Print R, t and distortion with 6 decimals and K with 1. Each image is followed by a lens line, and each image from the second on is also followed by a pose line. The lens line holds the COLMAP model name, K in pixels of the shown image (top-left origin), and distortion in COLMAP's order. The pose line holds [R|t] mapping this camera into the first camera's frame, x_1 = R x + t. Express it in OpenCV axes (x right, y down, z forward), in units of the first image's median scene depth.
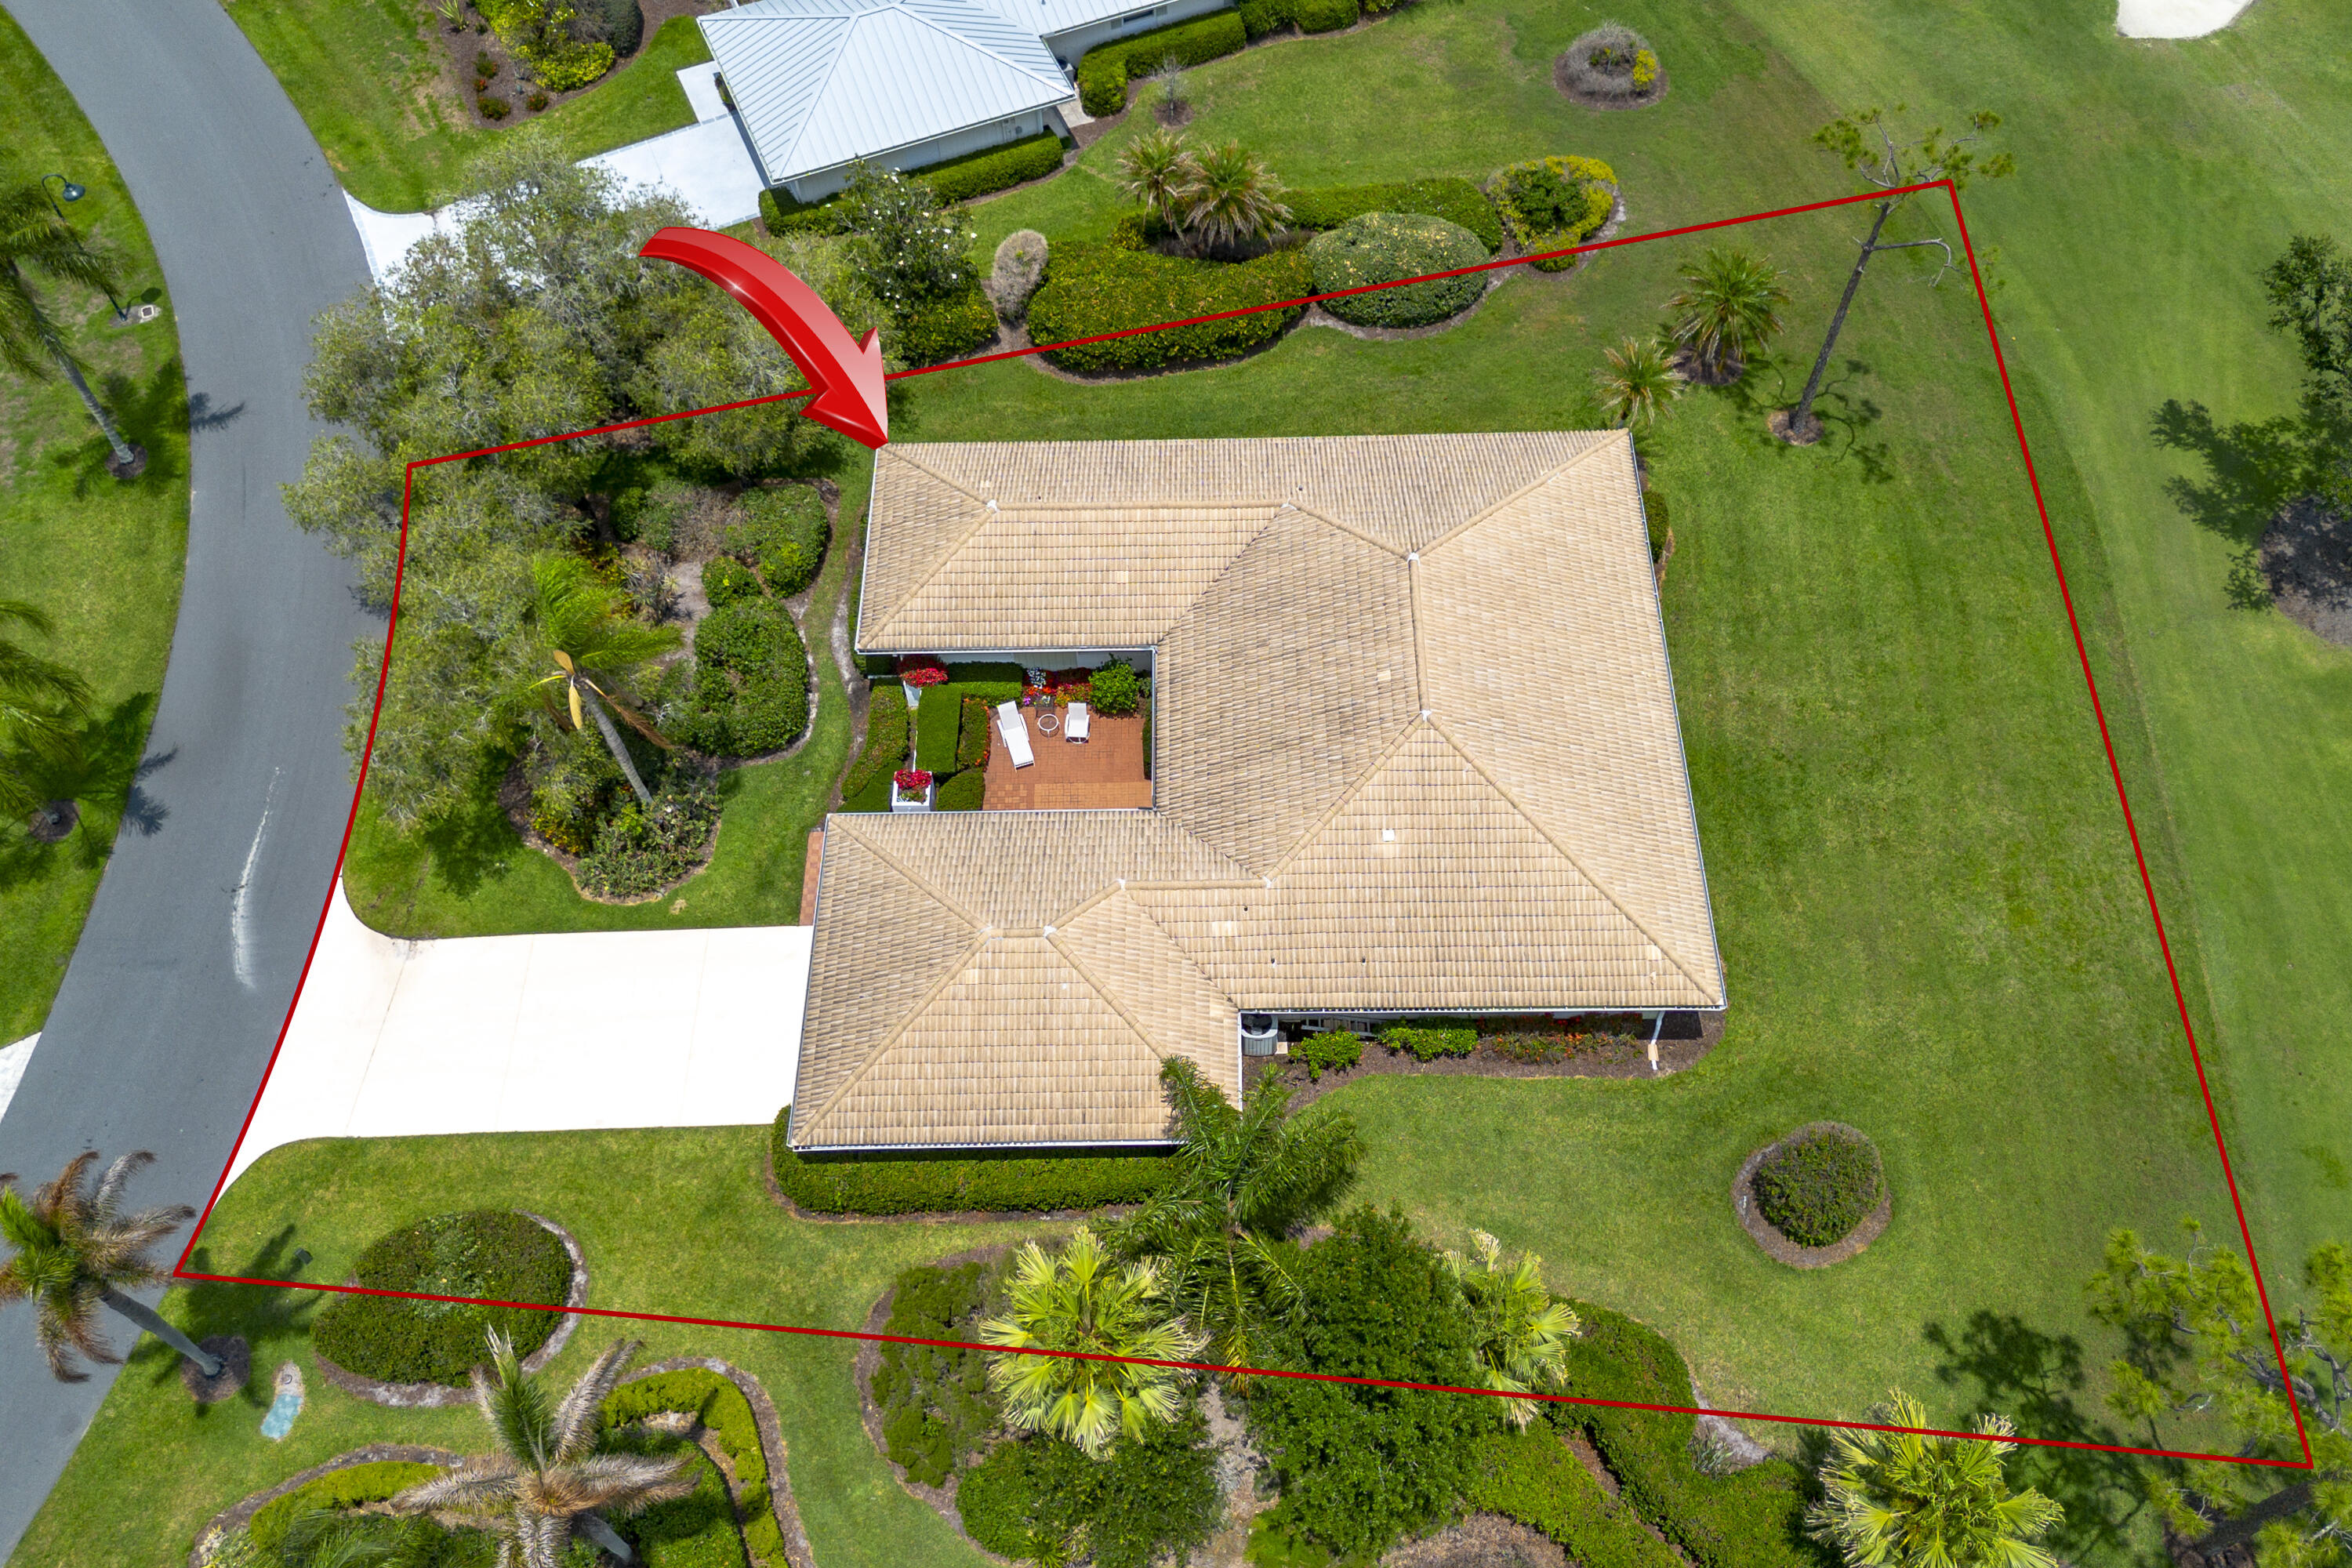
lens RADIAL K [[2001.1, 0, 1191.6], [0, 2001.1, 773.9], [0, 0, 1]] dist [0.063833, -0.040572]
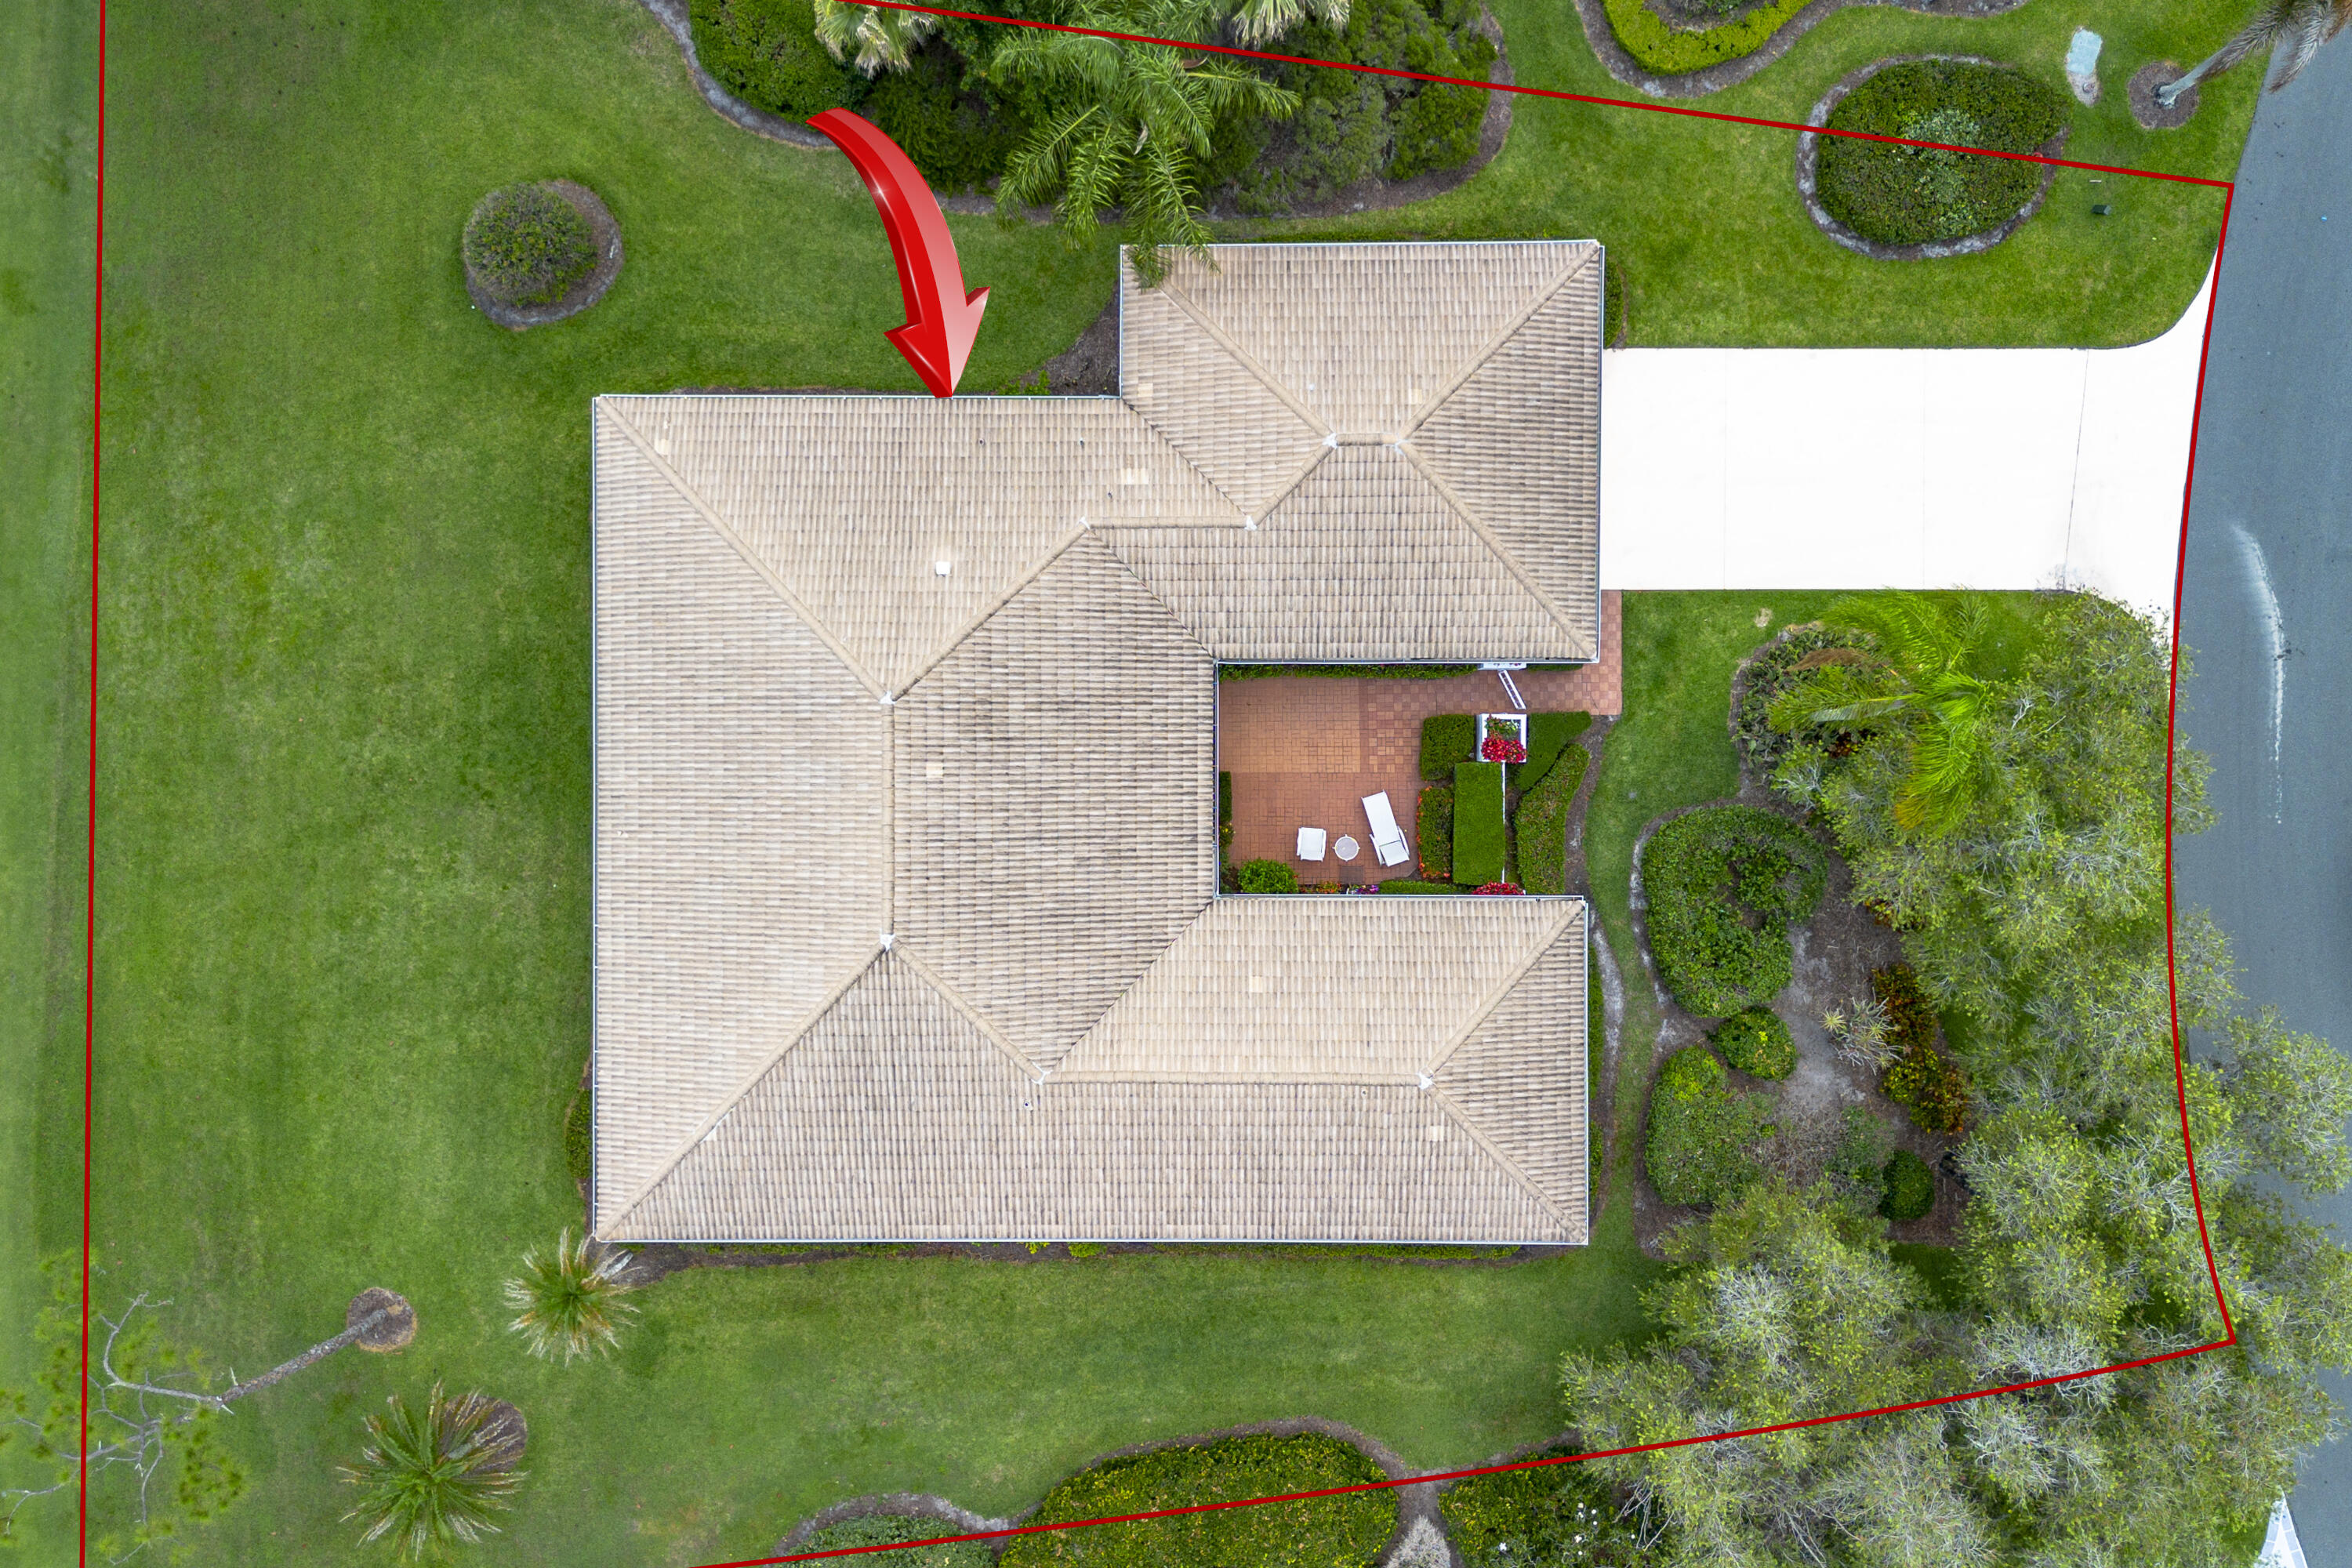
lens RADIAL K [[2001.1, 0, 1175.8], [0, 2001.1, 777.2], [0, 0, 1]] dist [0.063833, -0.040572]
pose [[-0.999344, -0.005112, 0.035842, -0.031650], [0.023857, -0.837626, 0.545723, -0.480023], [0.027232, 0.546220, 0.837199, 0.298213]]
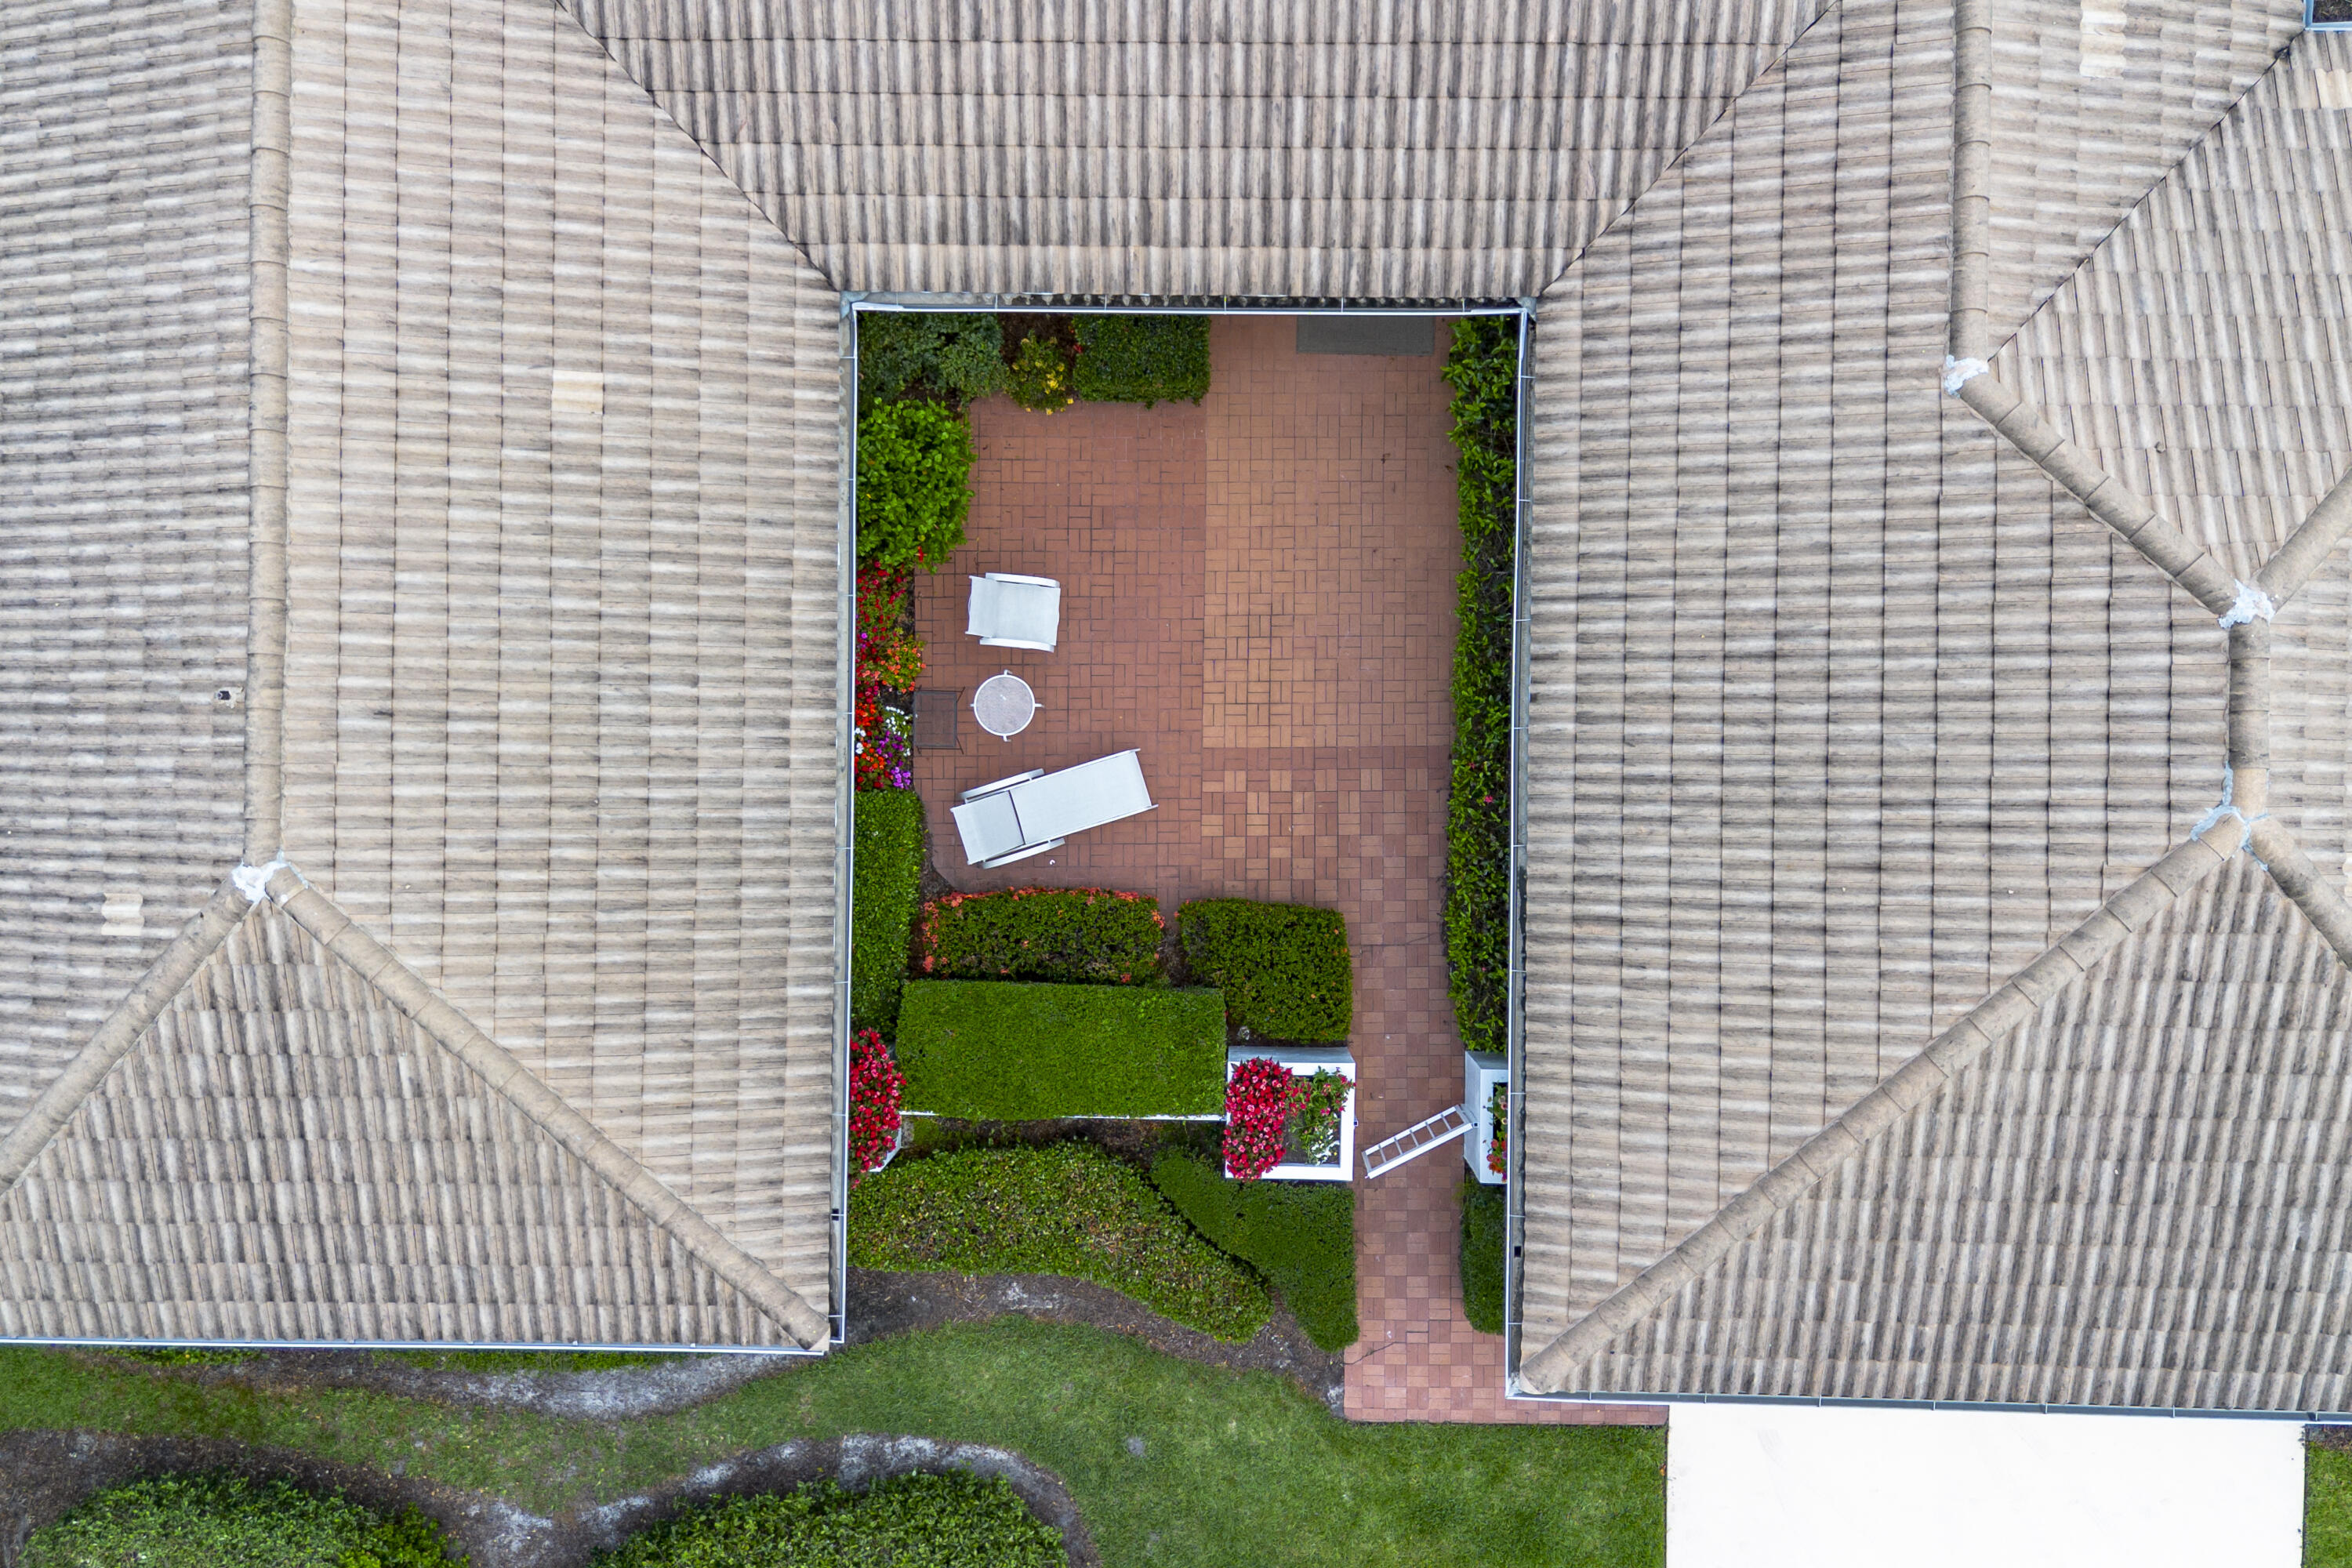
lens RADIAL K [[2001.1, 0, 1186.6], [0, 2001.1, 795.2], [0, 0, 1]] dist [0.063833, -0.040572]
pose [[0.016667, -0.999835, 0.007273, -0.092188], [0.842283, 0.017959, 0.538736, -0.180370], [-0.538778, -0.002853, 0.842443, 0.752587]]
